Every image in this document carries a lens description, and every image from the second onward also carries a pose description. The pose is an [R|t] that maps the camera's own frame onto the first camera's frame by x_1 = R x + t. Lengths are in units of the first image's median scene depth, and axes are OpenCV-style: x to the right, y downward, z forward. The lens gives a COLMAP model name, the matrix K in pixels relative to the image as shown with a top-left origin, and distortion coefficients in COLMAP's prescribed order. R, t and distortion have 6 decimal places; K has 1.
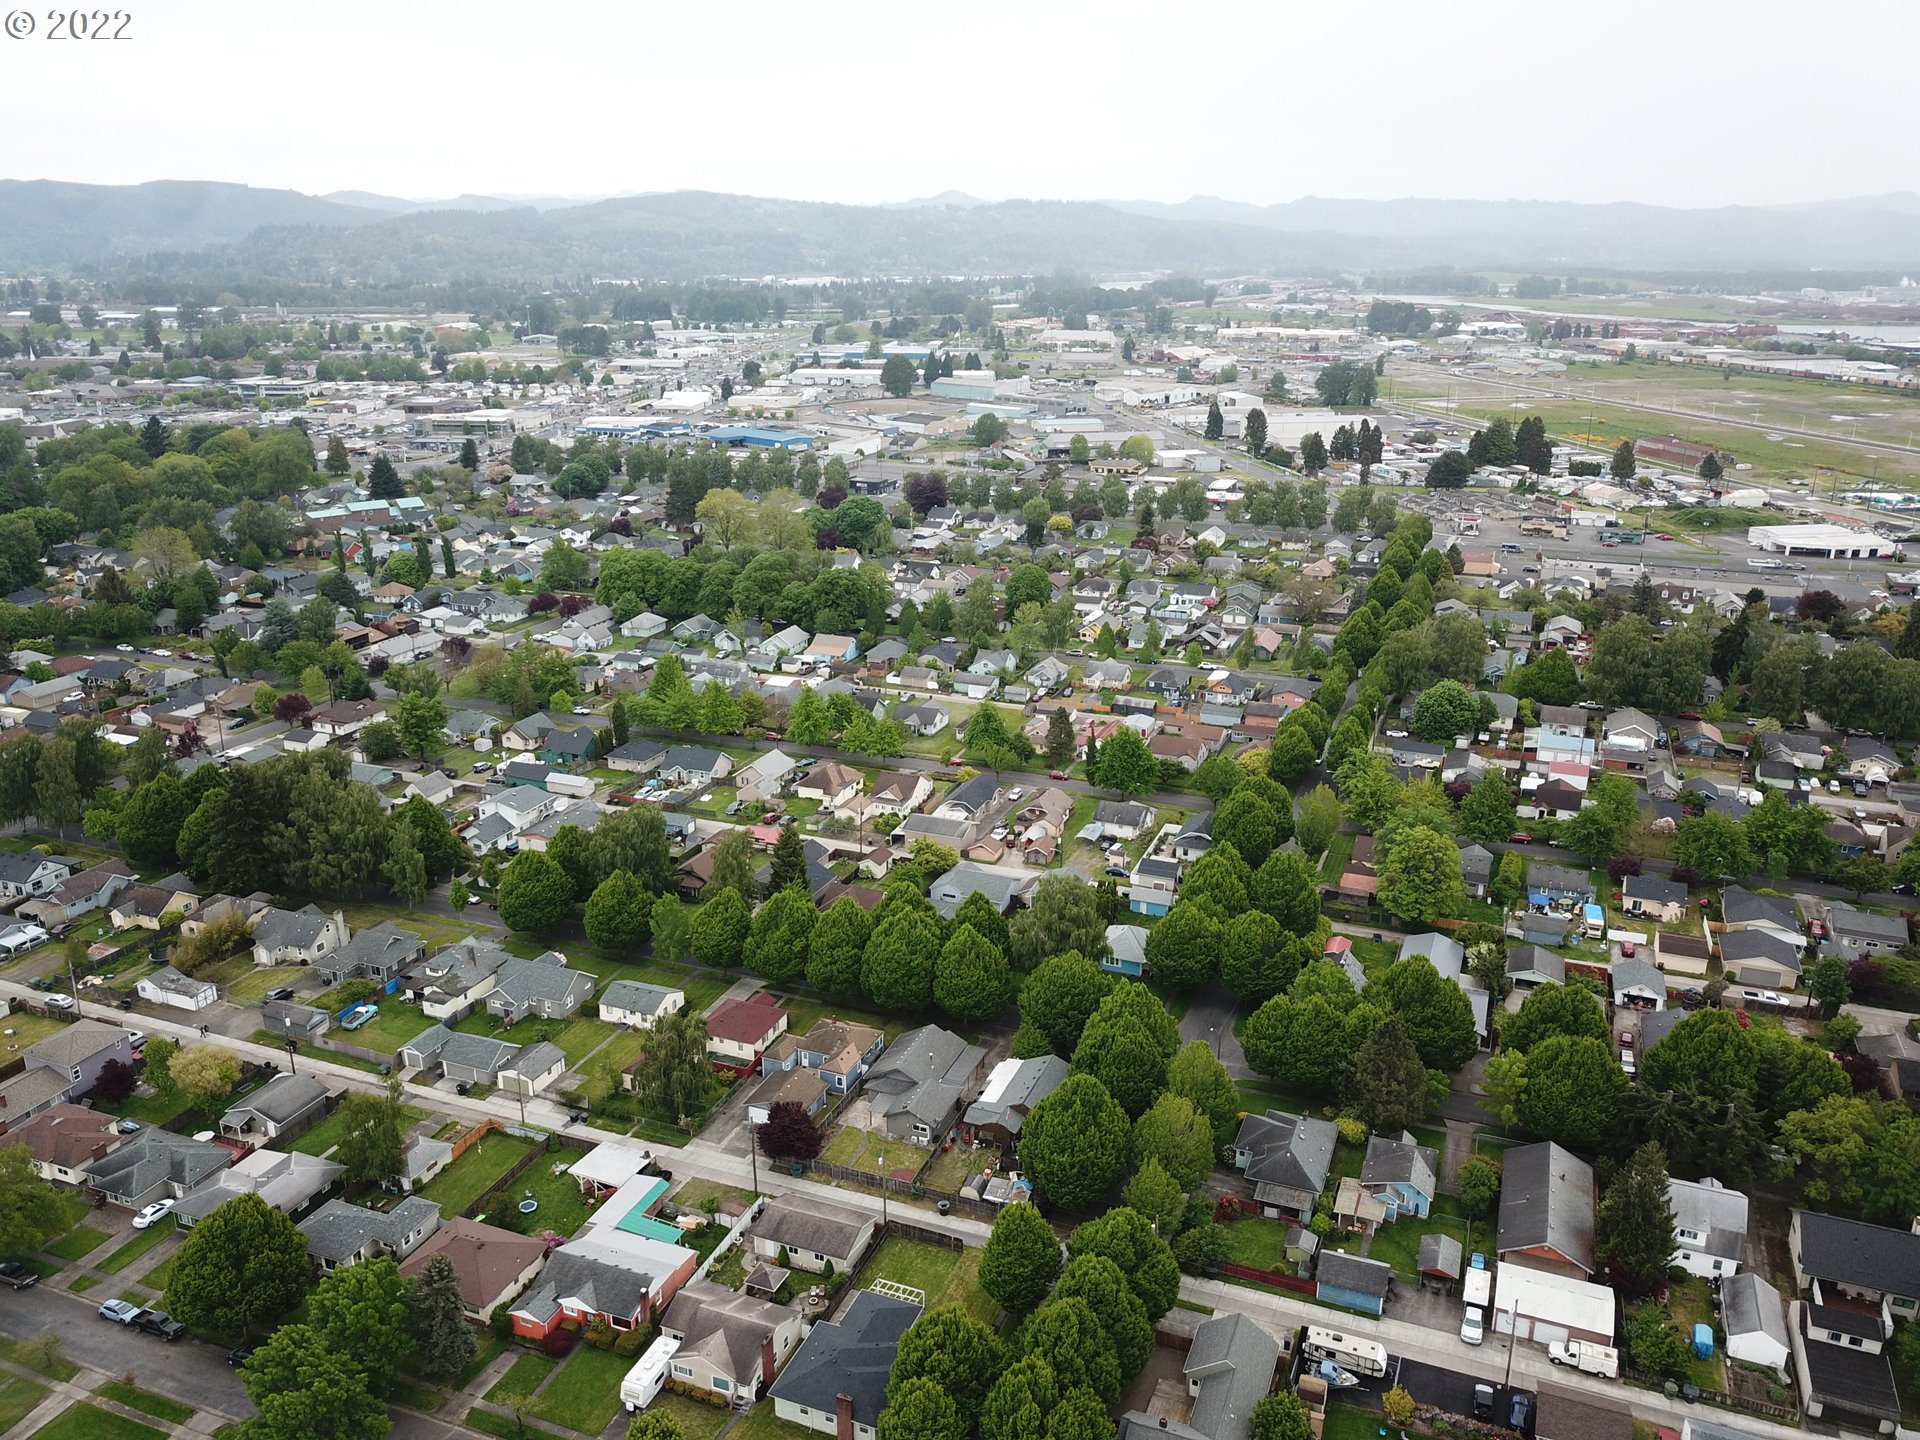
lens RADIAL K [[1505.3, 0, 960.0], [0, 1505.3, 720.0], [0, 0, 1]] dist [0.001093, -0.000477]
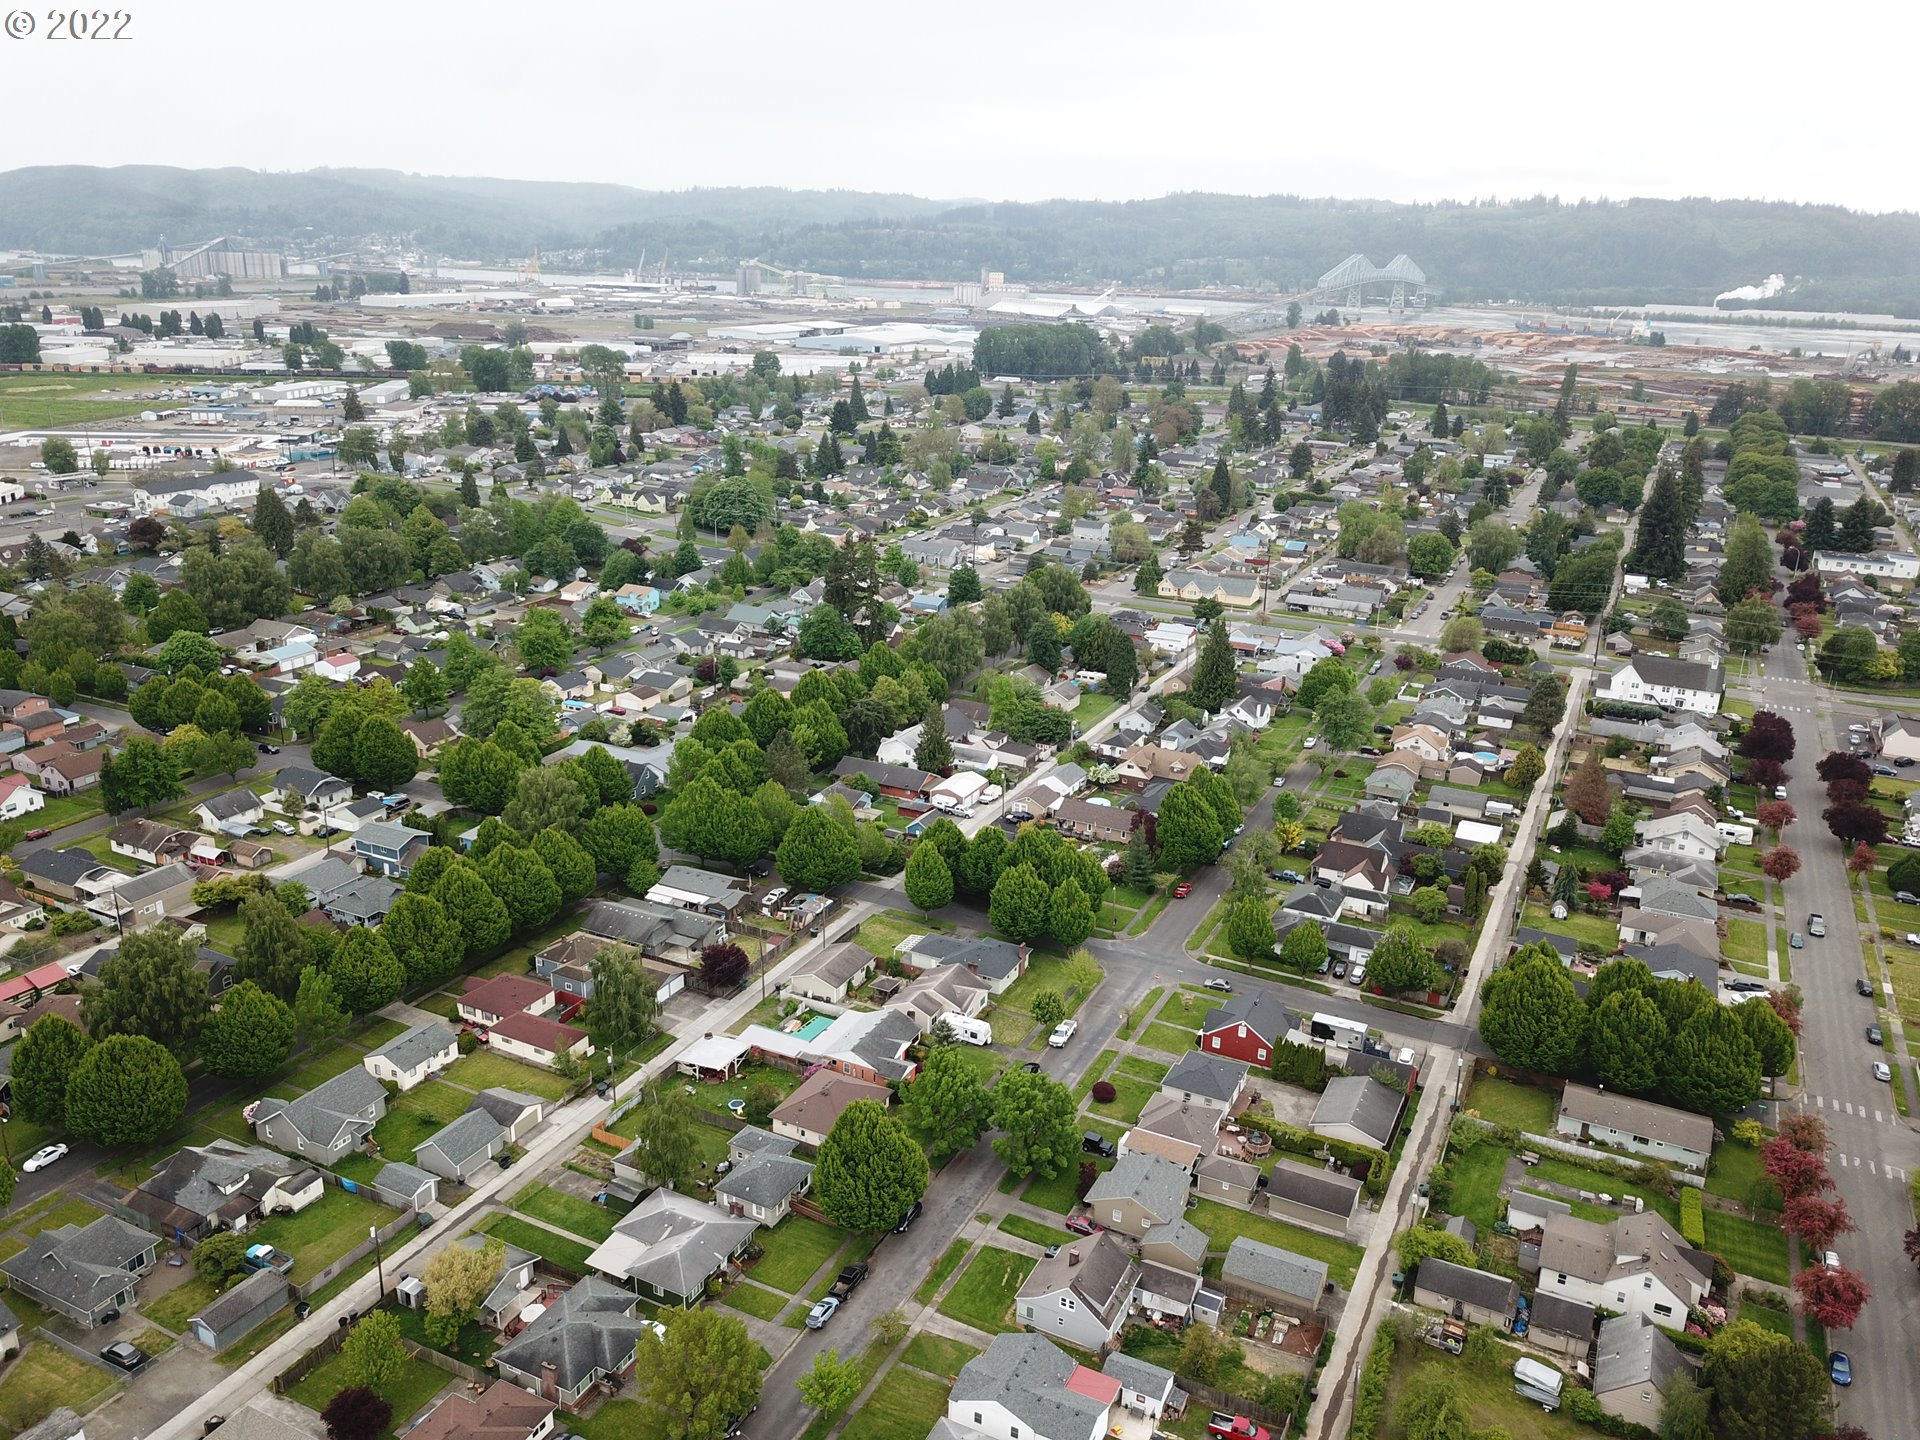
lens RADIAL K [[1398.0, 0, 960.0], [0, 1398.0, 720.0], [0, 0, 1]] dist [0.001355, 0.001347]
pose [[0.094820, -0.326604, 0.940393, -1.023713], [0.278307, 0.915679, 0.289959, -0.182811], [-0.955800, 0.234224, 0.177721, 0.492148]]
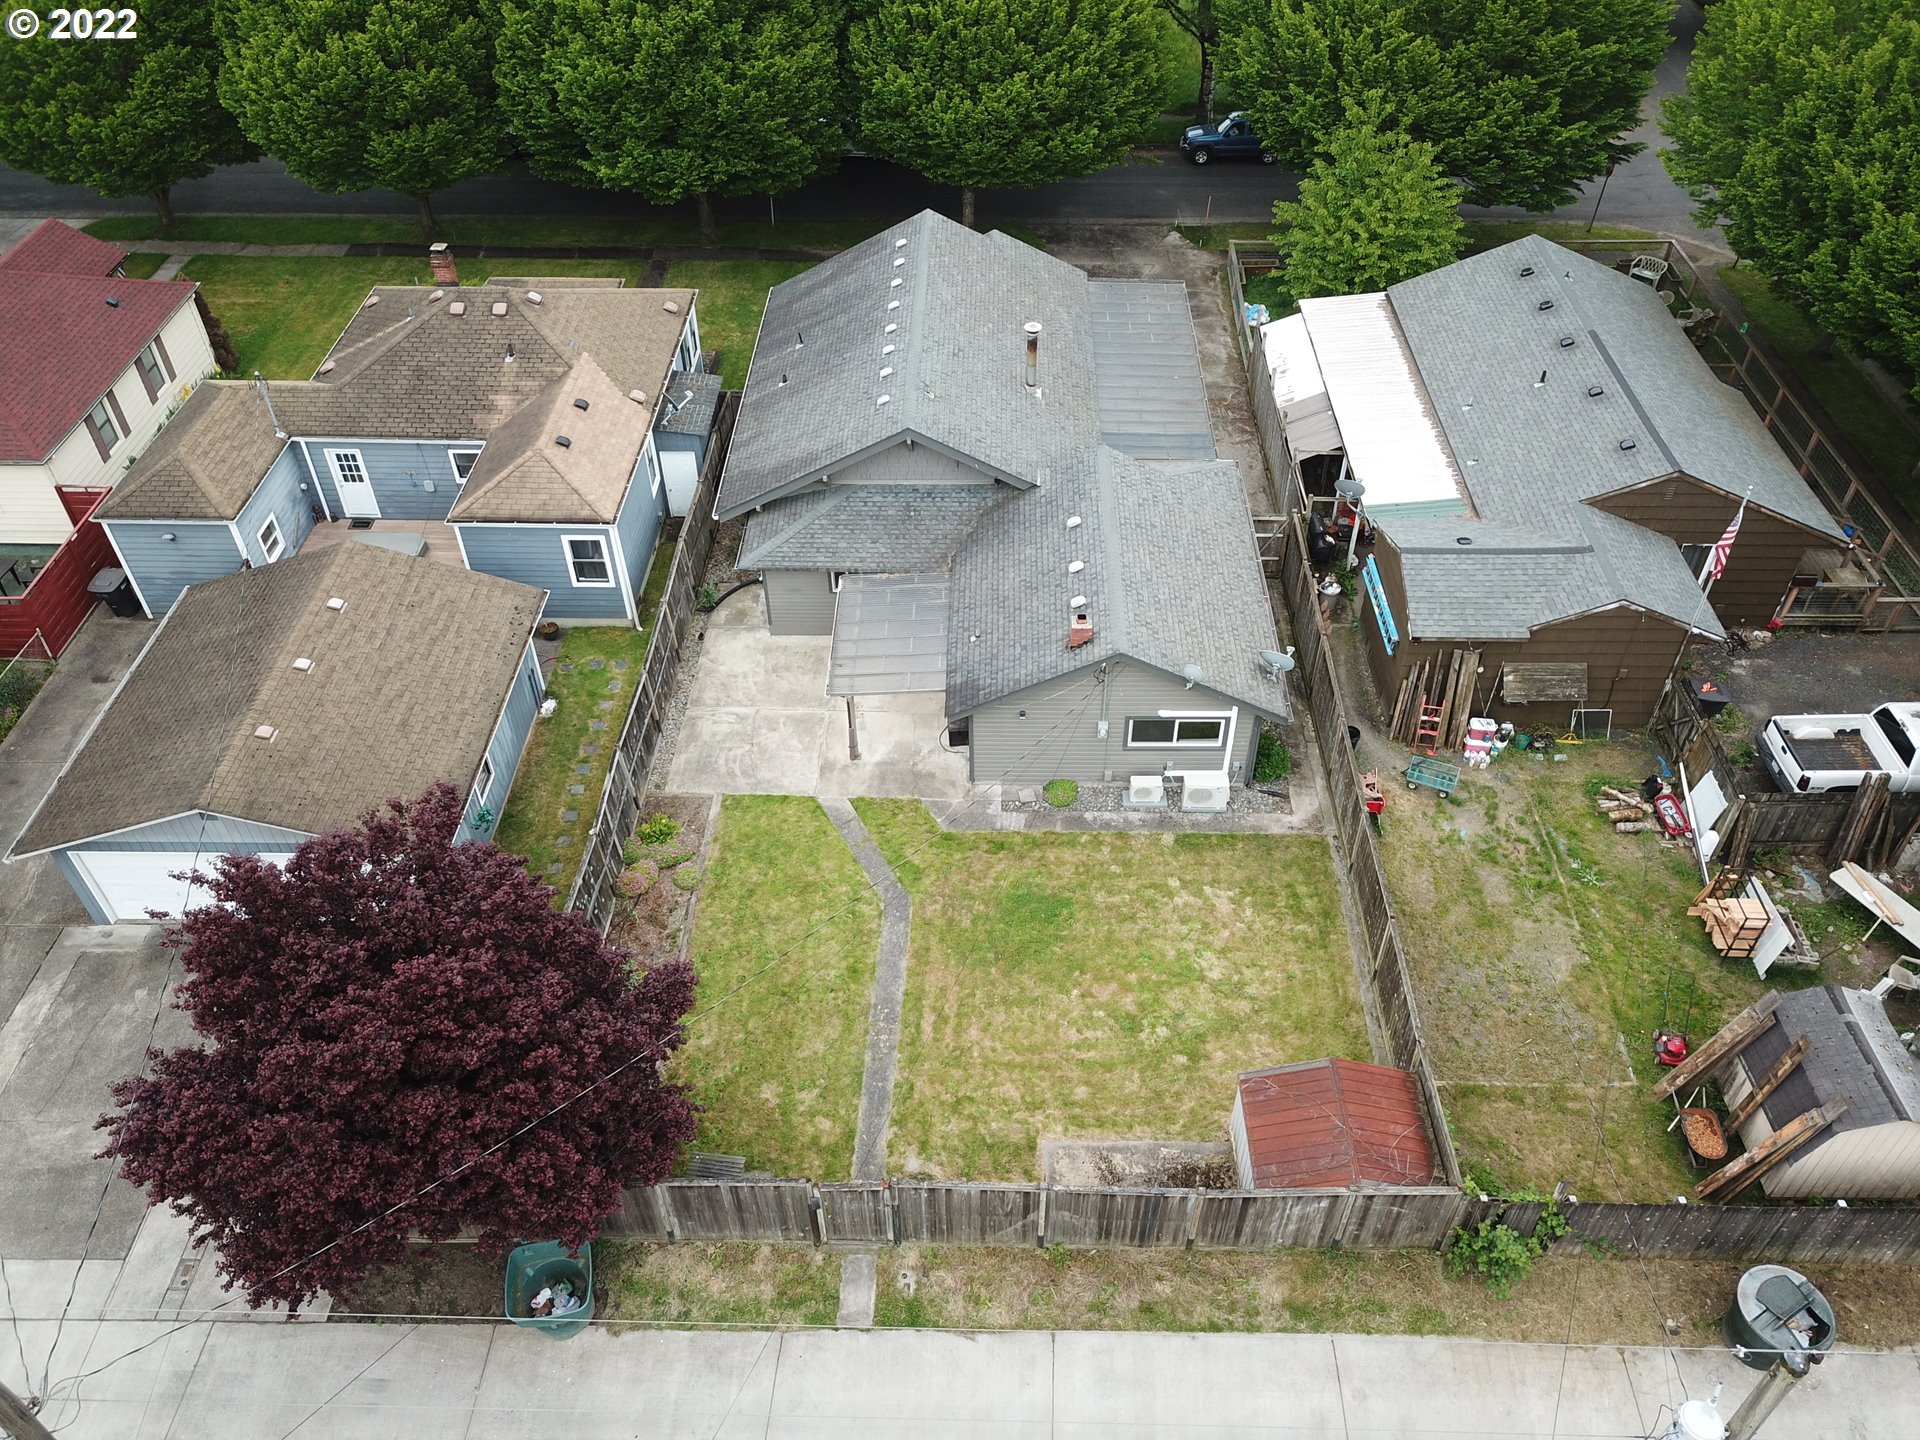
lens RADIAL K [[1505.3, 0, 960.0], [0, 1505.3, 720.0], [0, 0, 1]] dist [0.001093, -0.000477]
pose [[0.935730, -0.237774, 0.260526, -0.088110], [0.114266, 0.903141, 0.413861, 0.182740], [-0.333697, -0.357492, 0.872265, 0.799480]]
